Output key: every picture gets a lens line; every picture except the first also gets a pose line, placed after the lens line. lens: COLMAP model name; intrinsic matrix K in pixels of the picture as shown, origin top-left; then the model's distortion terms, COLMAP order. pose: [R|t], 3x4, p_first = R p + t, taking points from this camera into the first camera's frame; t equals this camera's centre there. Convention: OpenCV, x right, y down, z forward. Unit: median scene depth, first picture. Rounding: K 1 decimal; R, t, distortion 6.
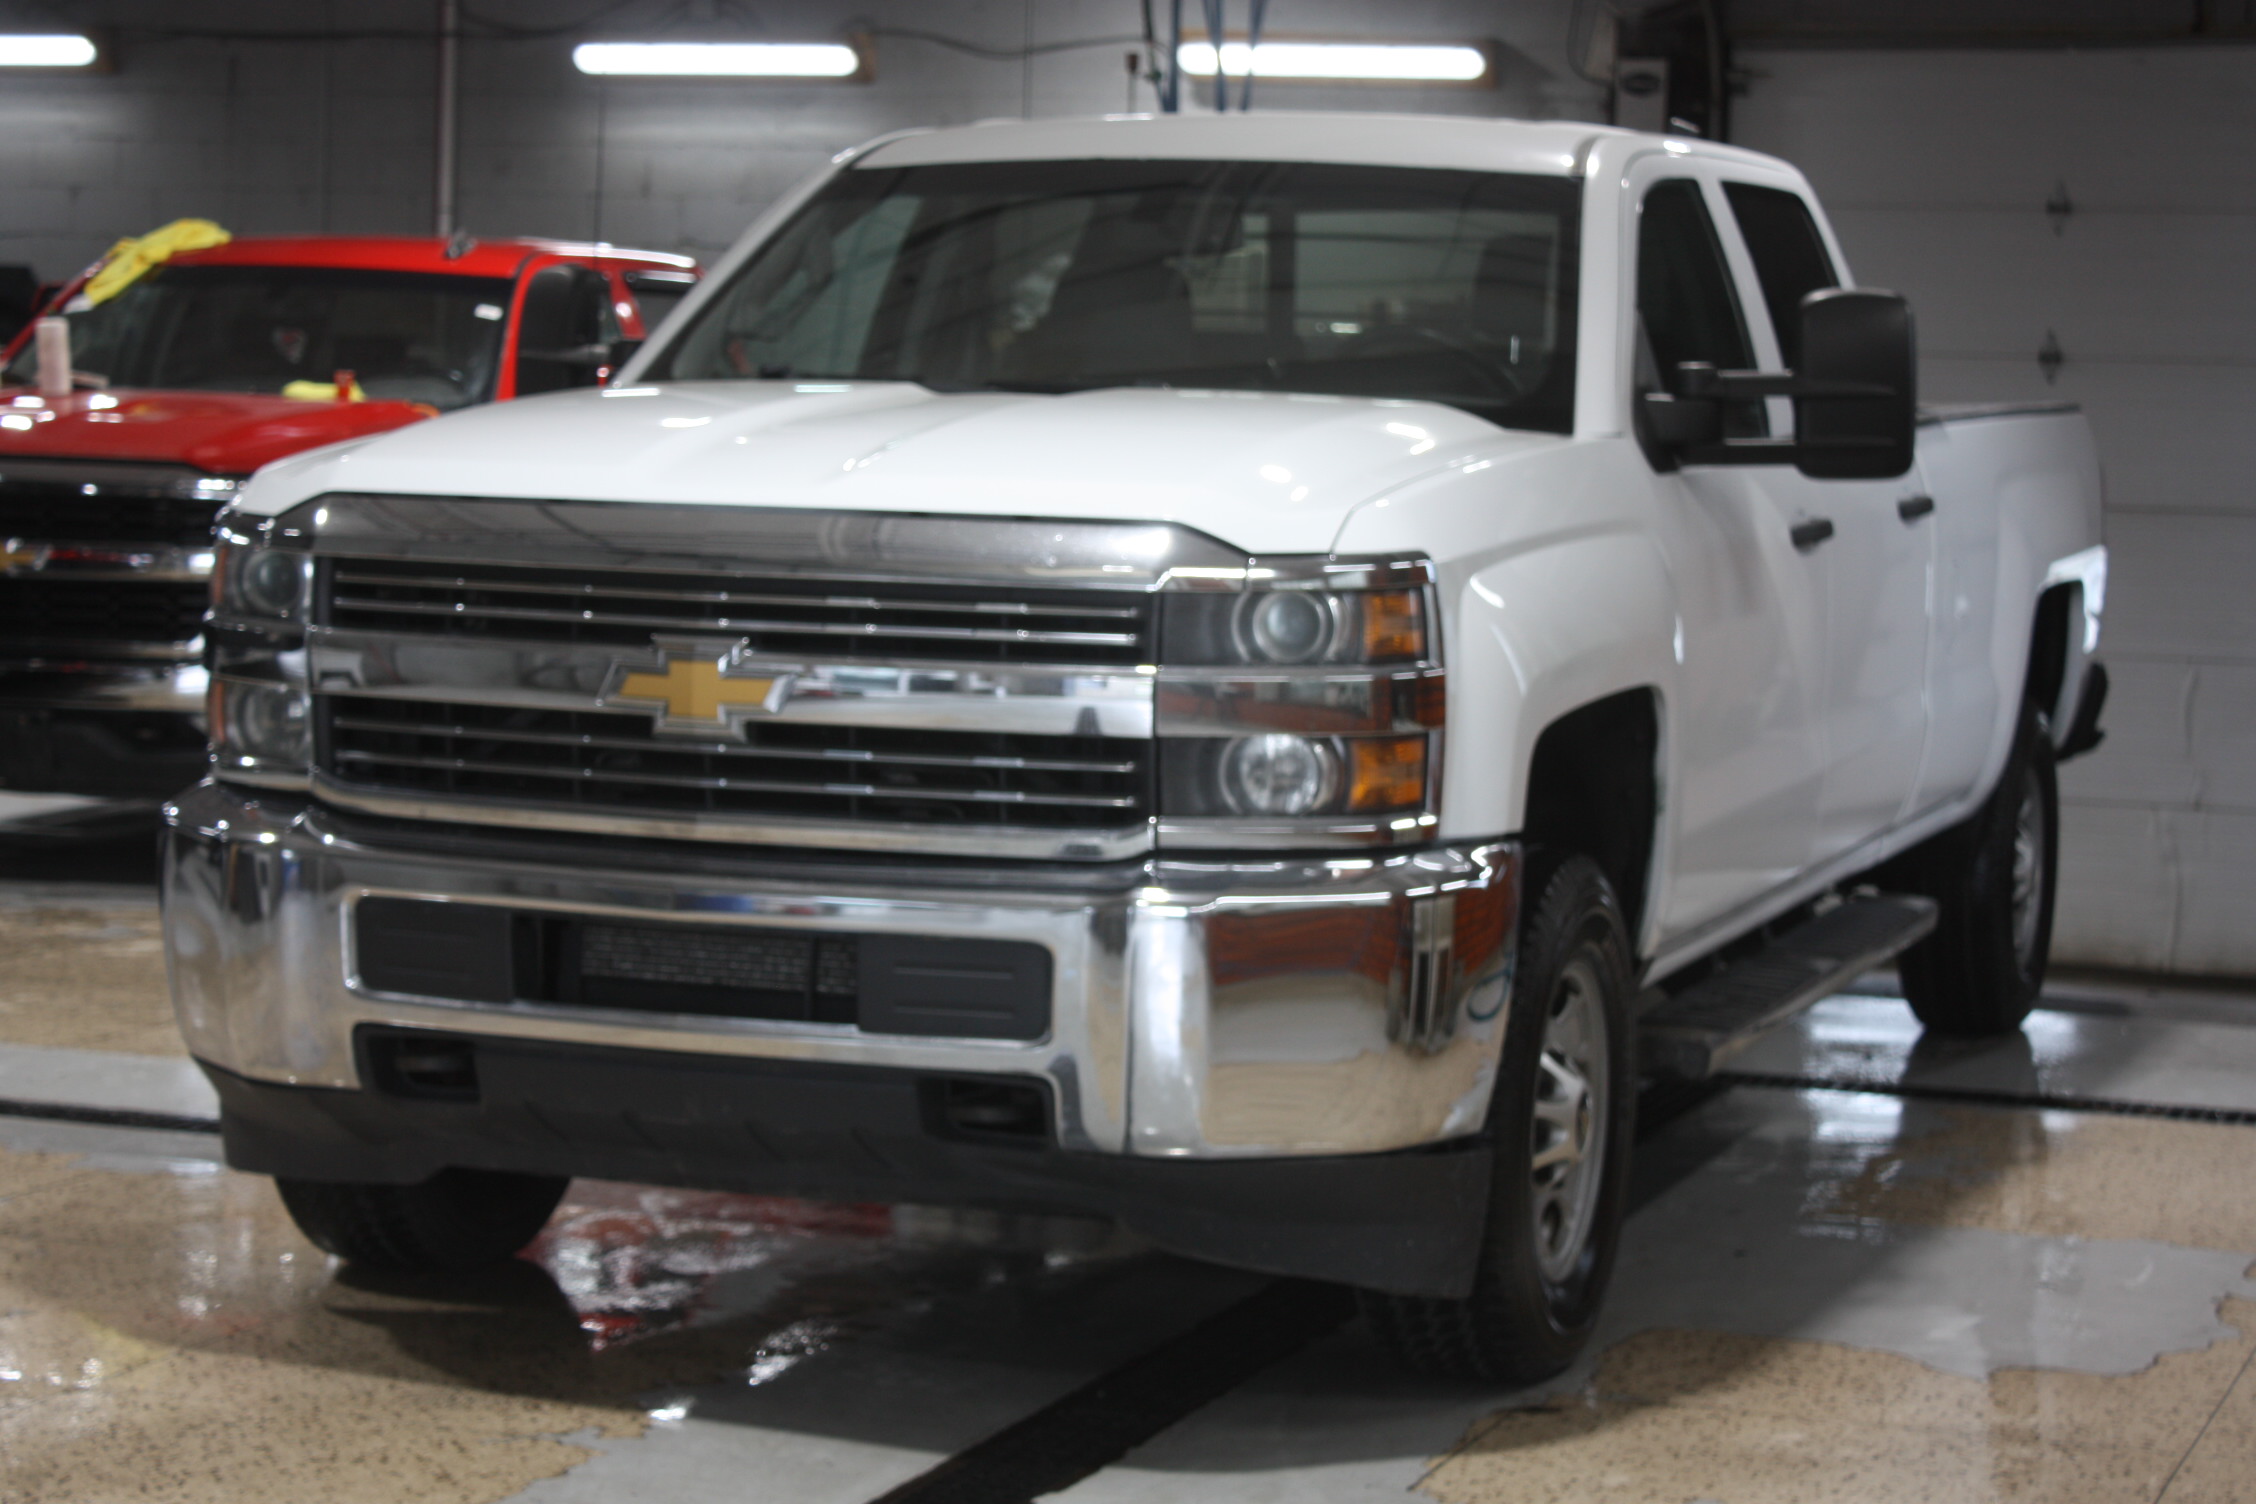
lens RADIAL K [[4811.9, 0, 1128.0], [0, 4811.9, 752.0], [0, 0, 1]] dist [0.152128, -0.011244]
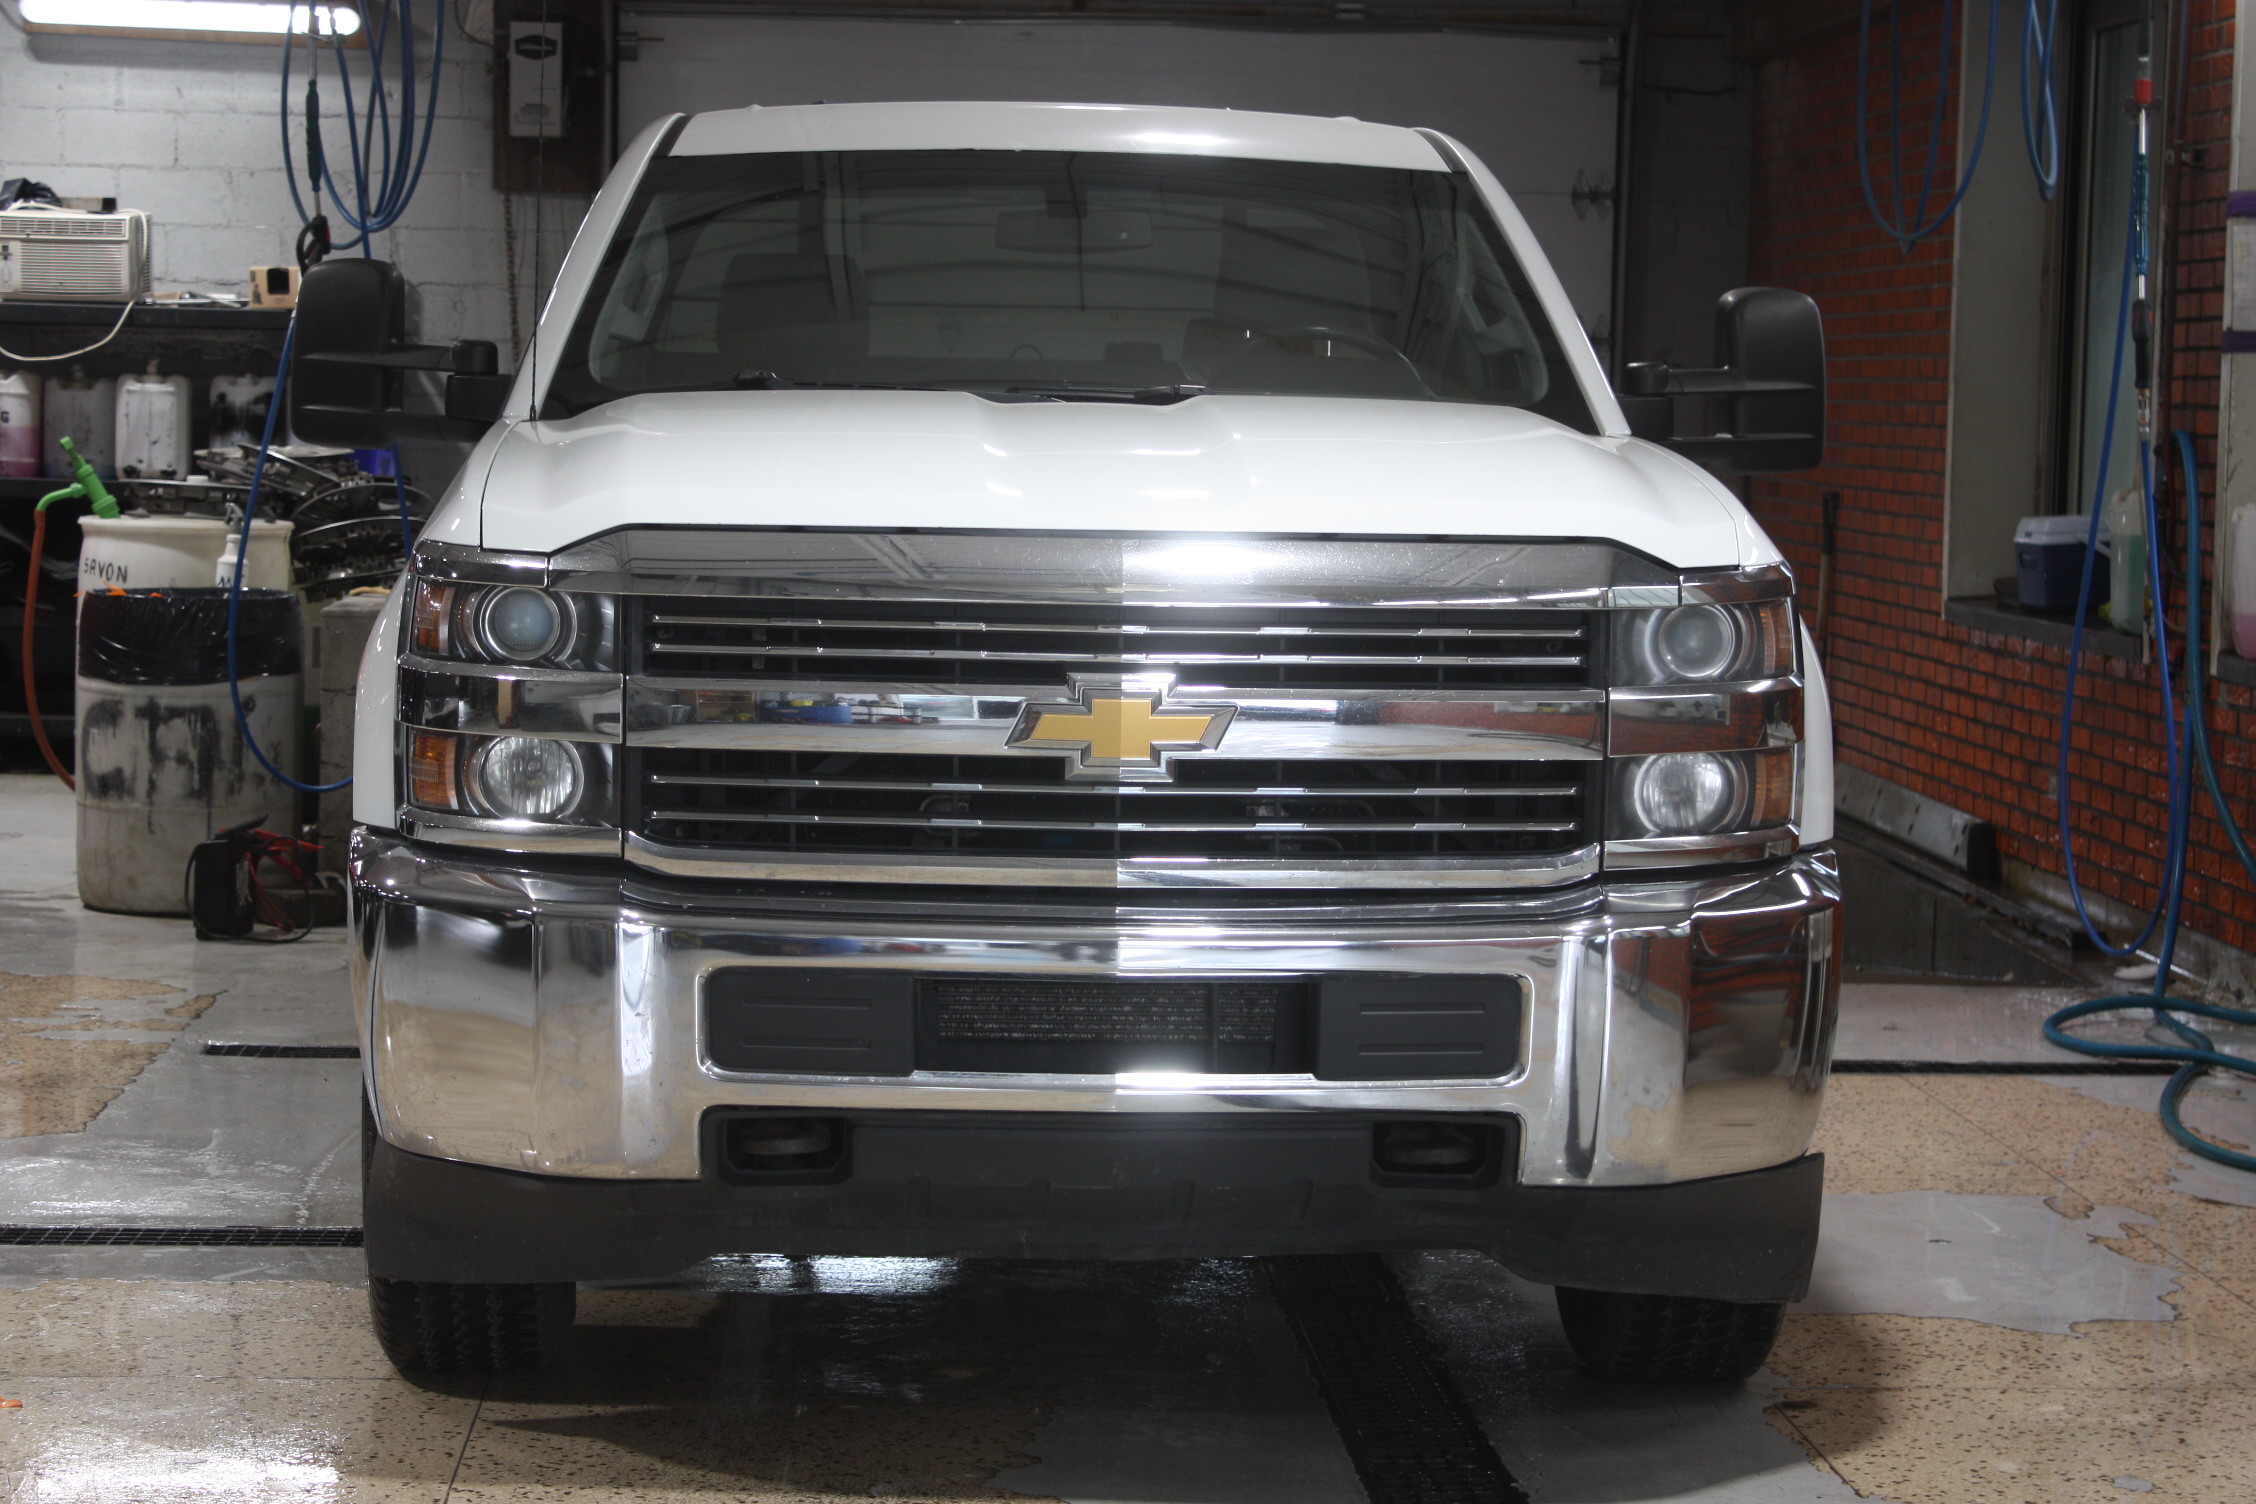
lens RADIAL K [[4901.6, 0, 1128.0], [0, 4901.6, 752.0], [0, 0, 1]] dist [0.006653, -0.100796]
pose [[0.912792, -0.041699, 0.406291, -0.462160], [0.037107, 0.999127, 0.019177, -0.025942], [-0.406736, -0.002428, 0.913543, 0.118863]]
